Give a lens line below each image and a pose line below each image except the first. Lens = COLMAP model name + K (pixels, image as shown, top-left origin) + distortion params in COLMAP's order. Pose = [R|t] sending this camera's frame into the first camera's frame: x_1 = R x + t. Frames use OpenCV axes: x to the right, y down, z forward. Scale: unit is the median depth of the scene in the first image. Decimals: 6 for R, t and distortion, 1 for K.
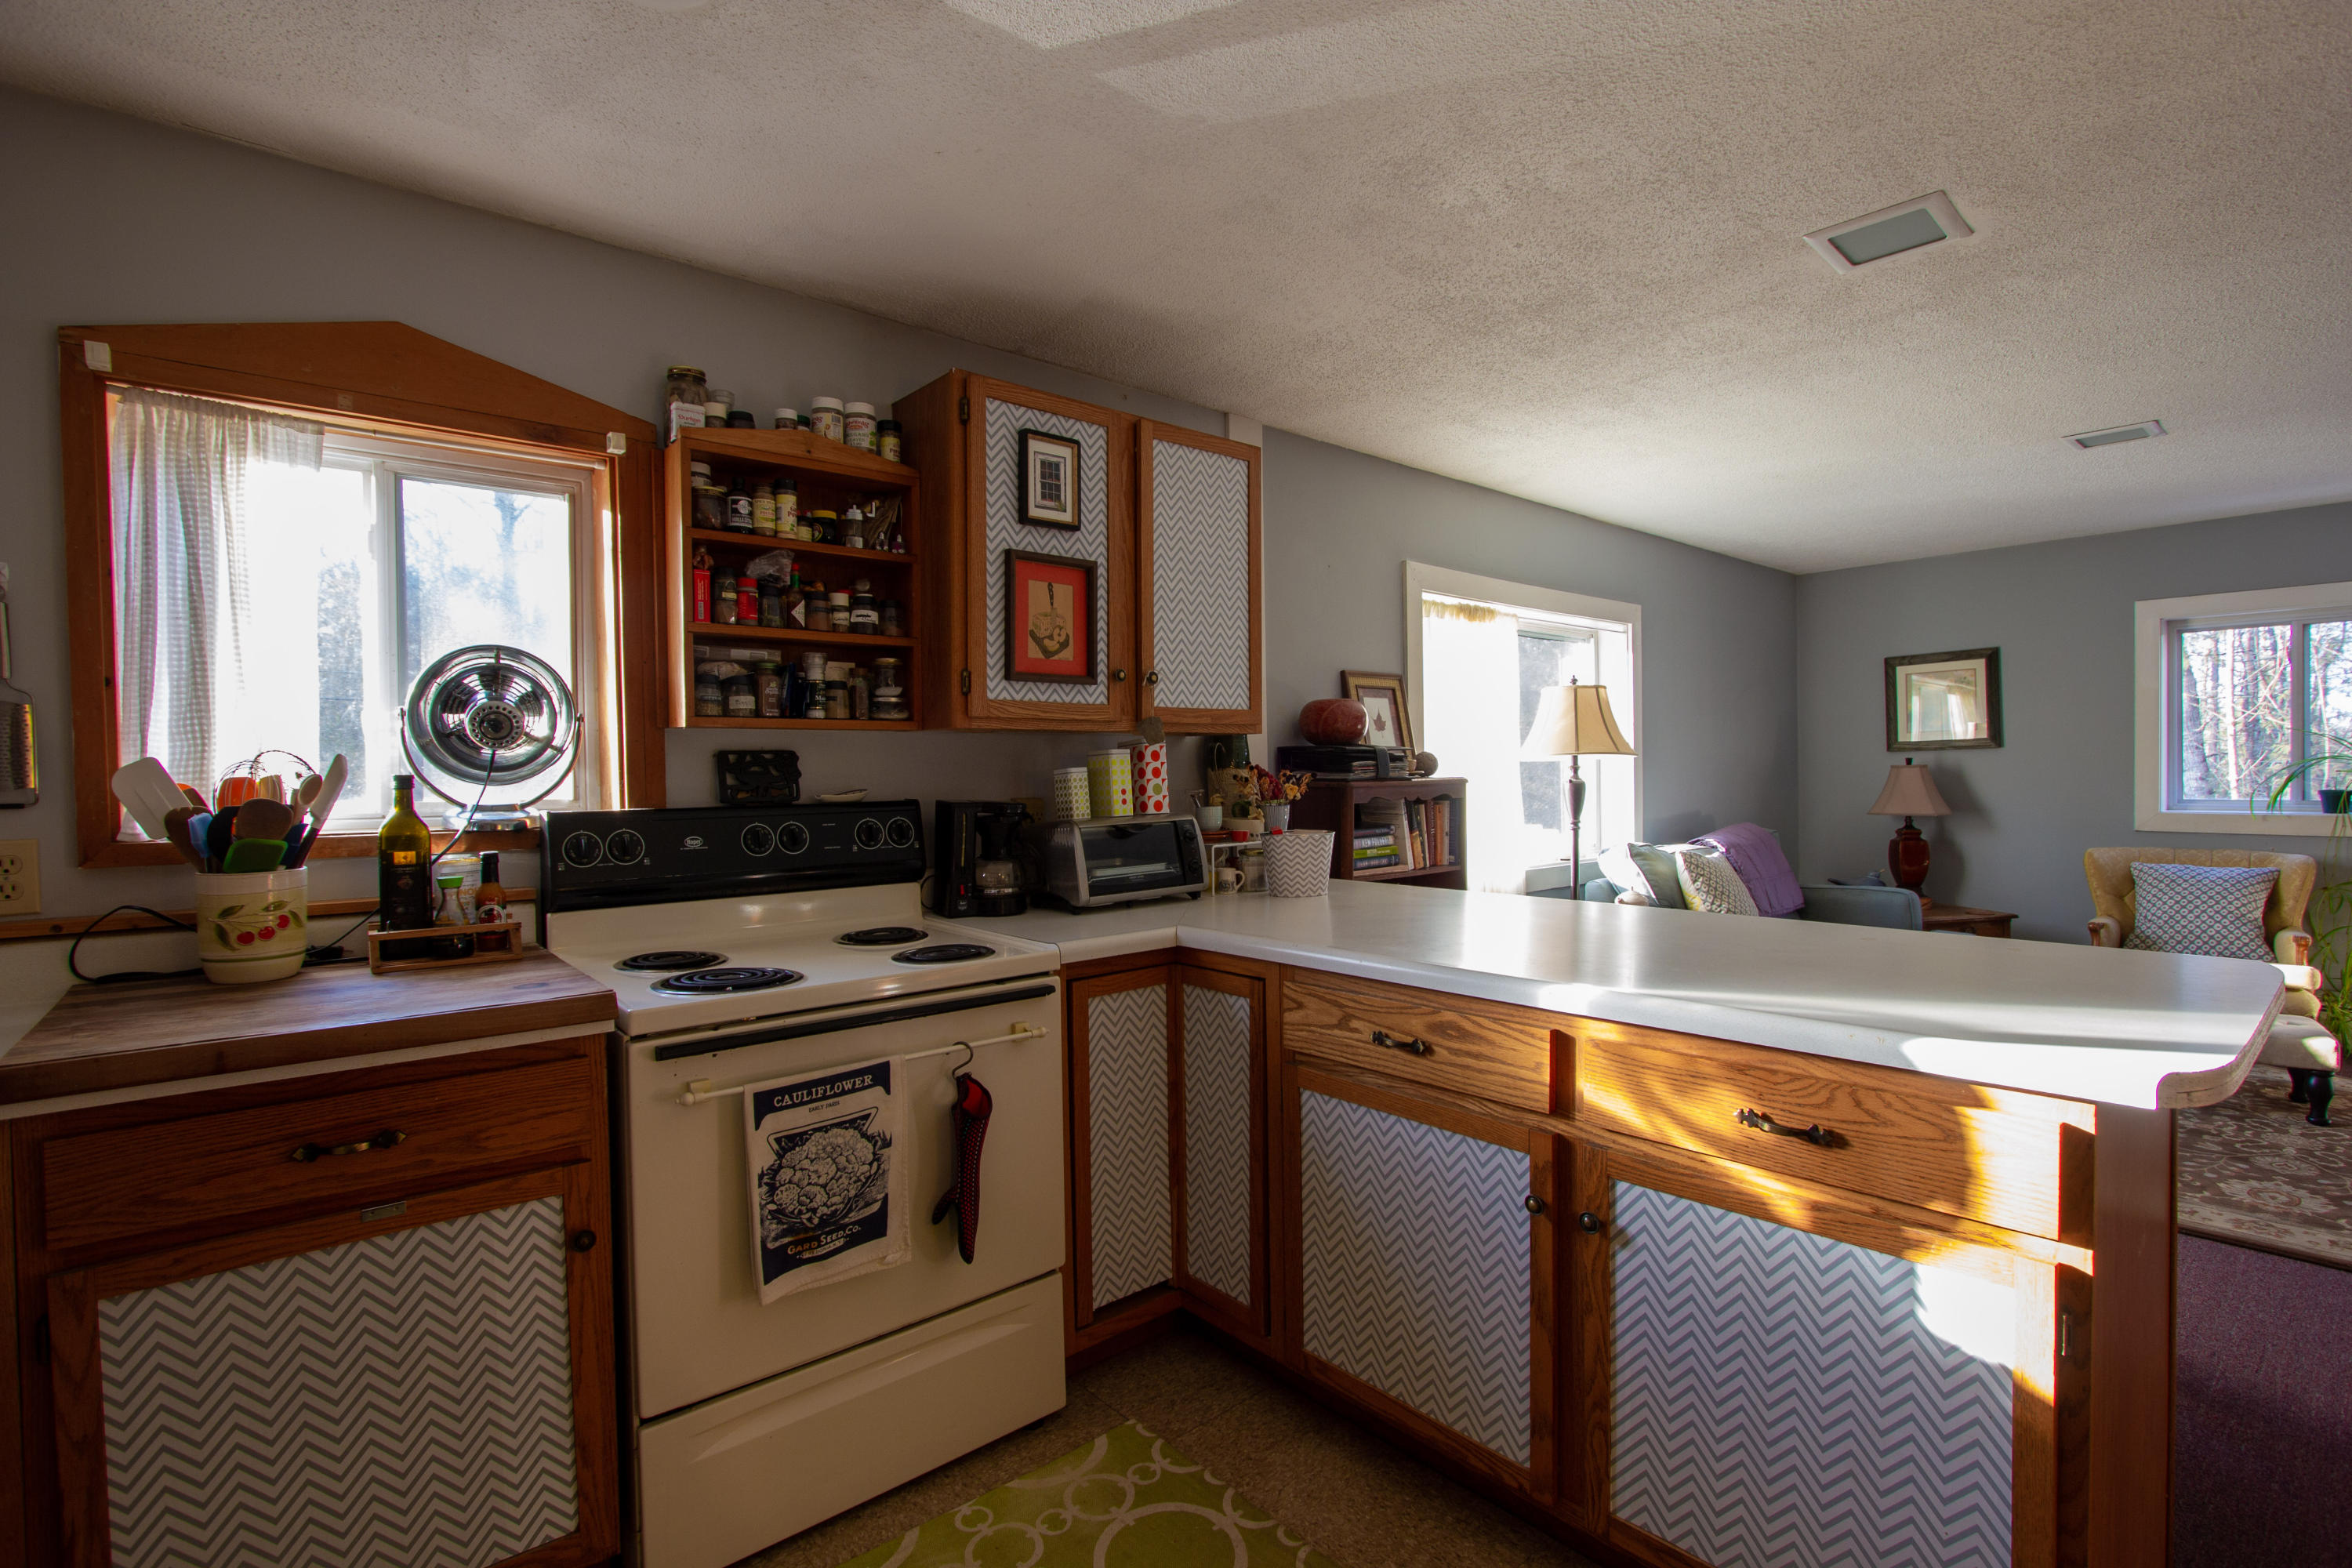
lens RADIAL K [[1096.1, 0, 1191.5], [0, 1096.1, 785.6], [0, 0, 1]] dist [-0.018270, 0.004416]
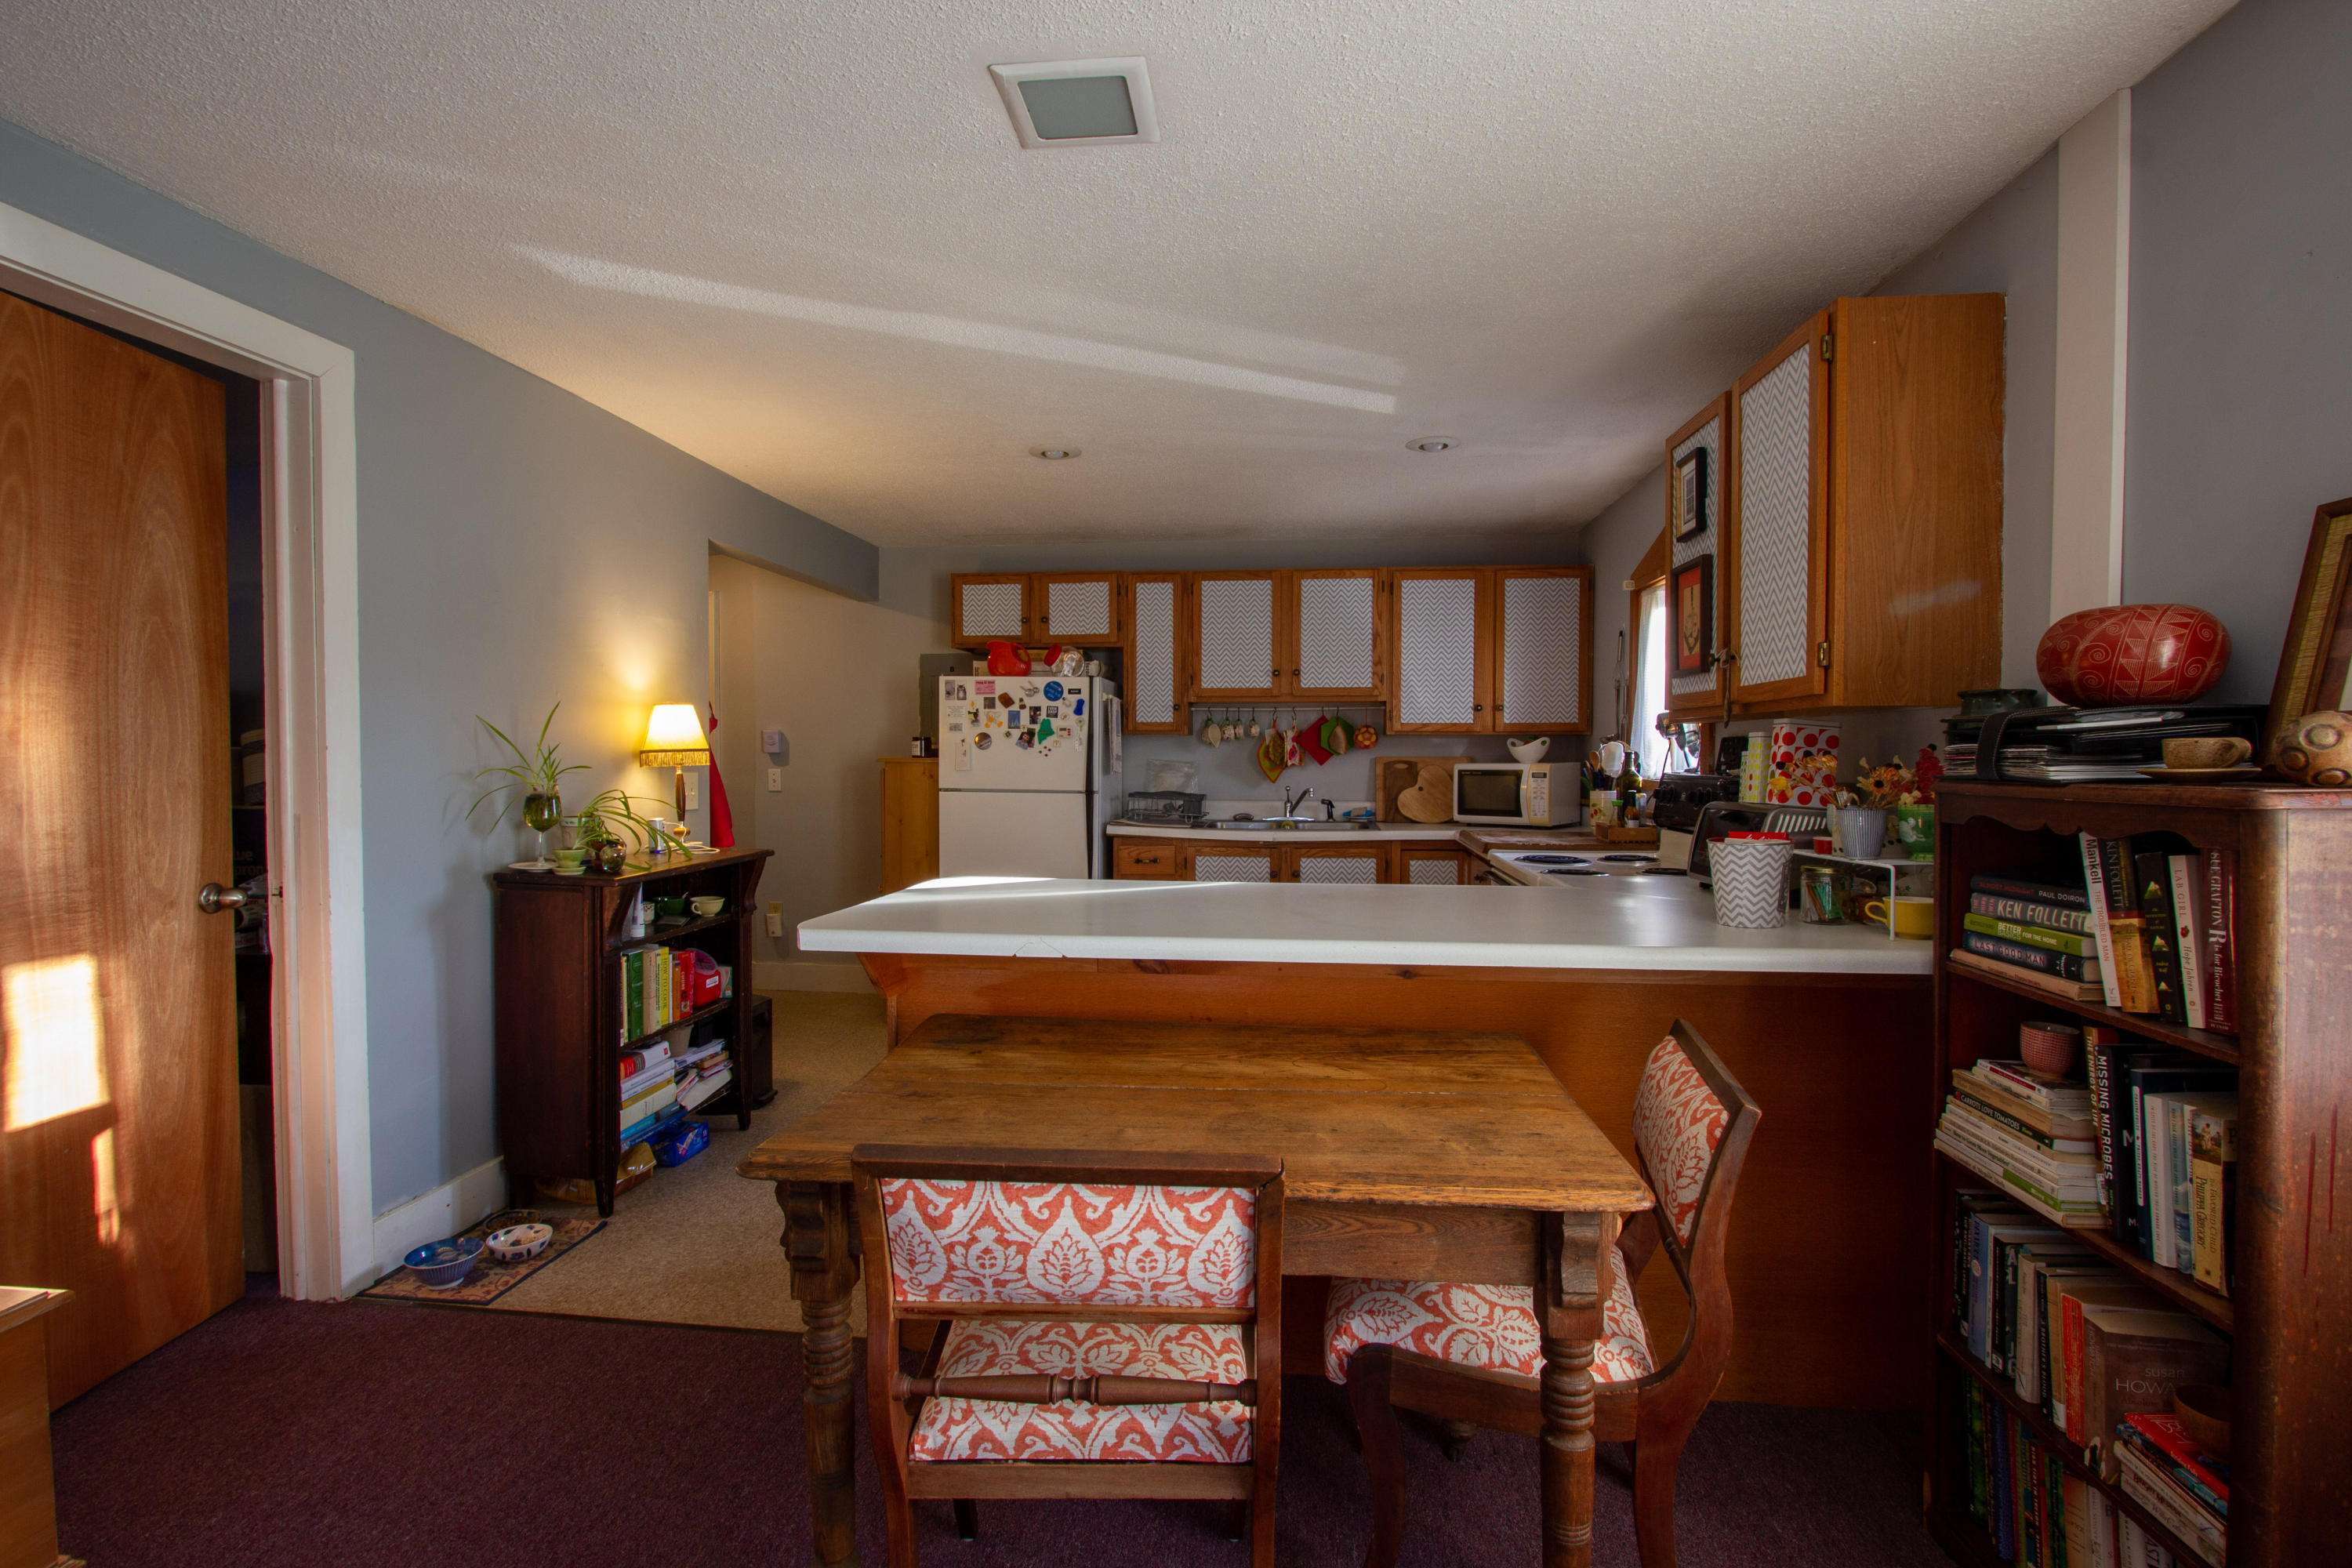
lens RADIAL K [[1096.1, 0, 1186.1], [0, 1096.1, 790.5], [0, 0, 1]] dist [-0.018270, 0.004416]
pose [[-0.732438, 0.036316, -0.679864, 1.086856], [-0.000222, 0.998564, 0.053579, -0.038807], [0.680833, 0.039394, -0.731378, 1.574645]]
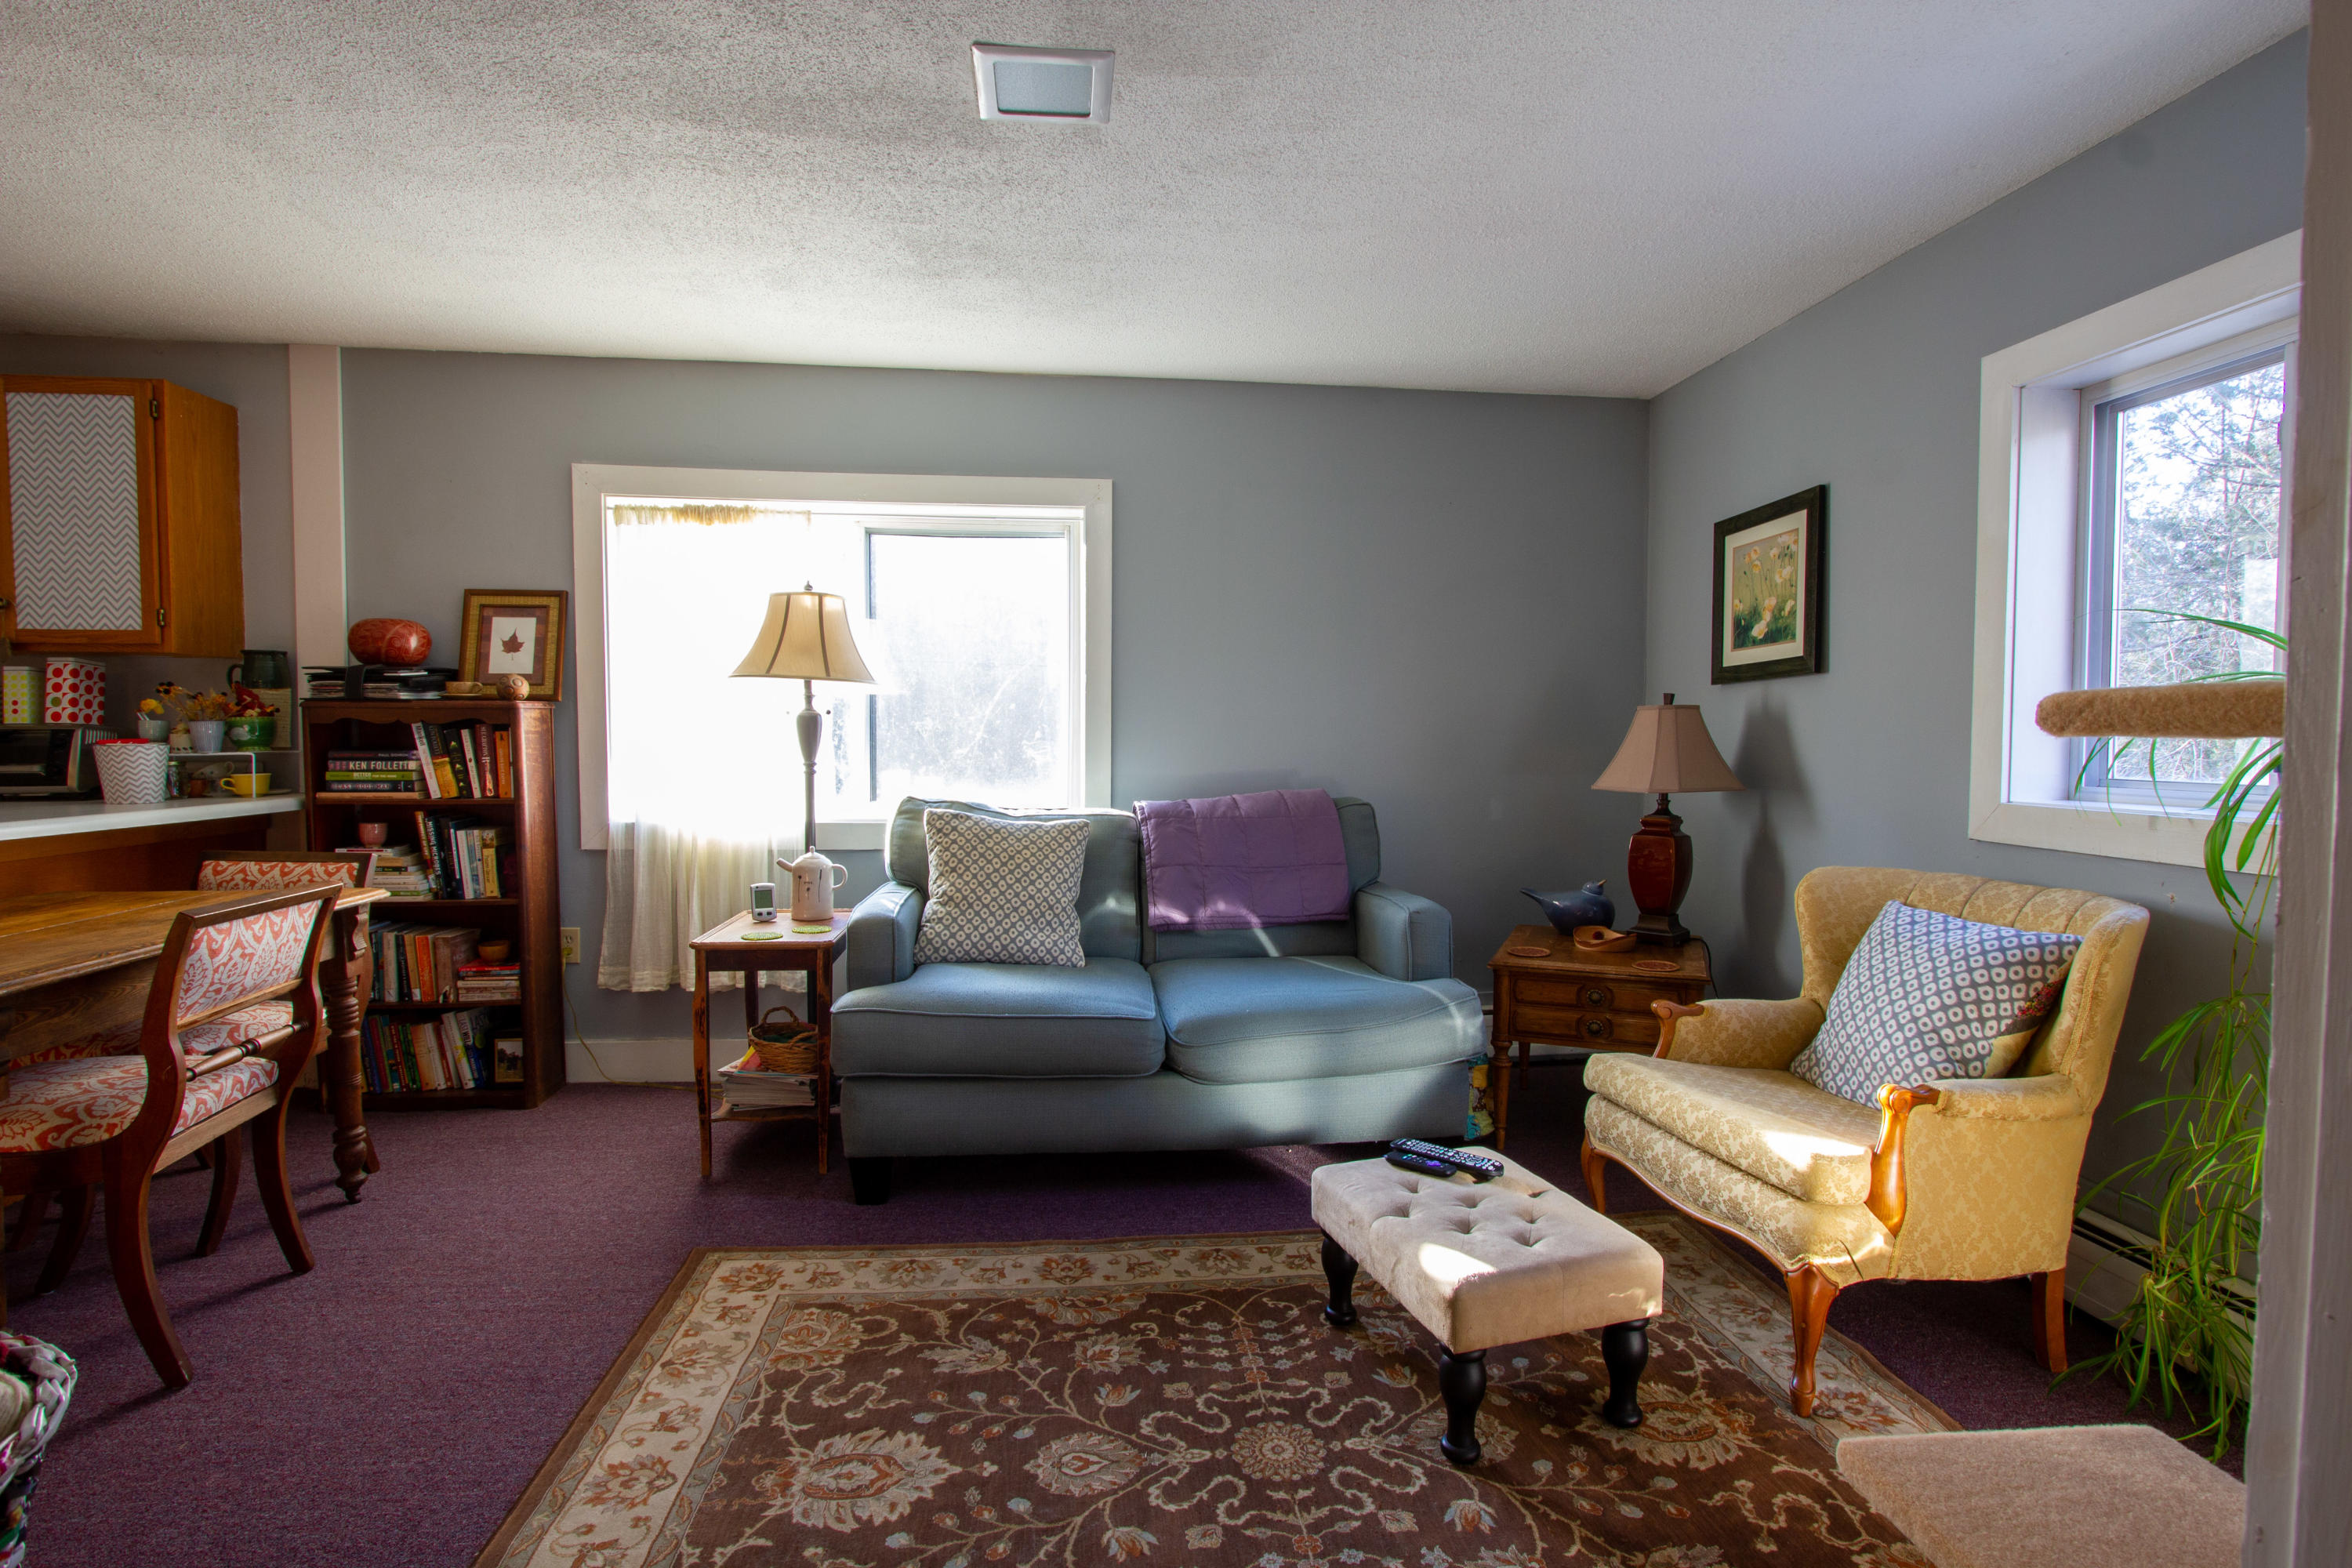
lens RADIAL K [[1148.0, 0, 1174.6], [0, 1148.0, 791.1], [0, 0, 1]] dist [-0.018313, 0.001570]
pose [[0.817376, 0.047794, -0.574118, 1.907451], [-0.026823, 0.998629, 0.044946, 0.014296], [0.575479, -0.021339, 0.817538, 0.840926]]
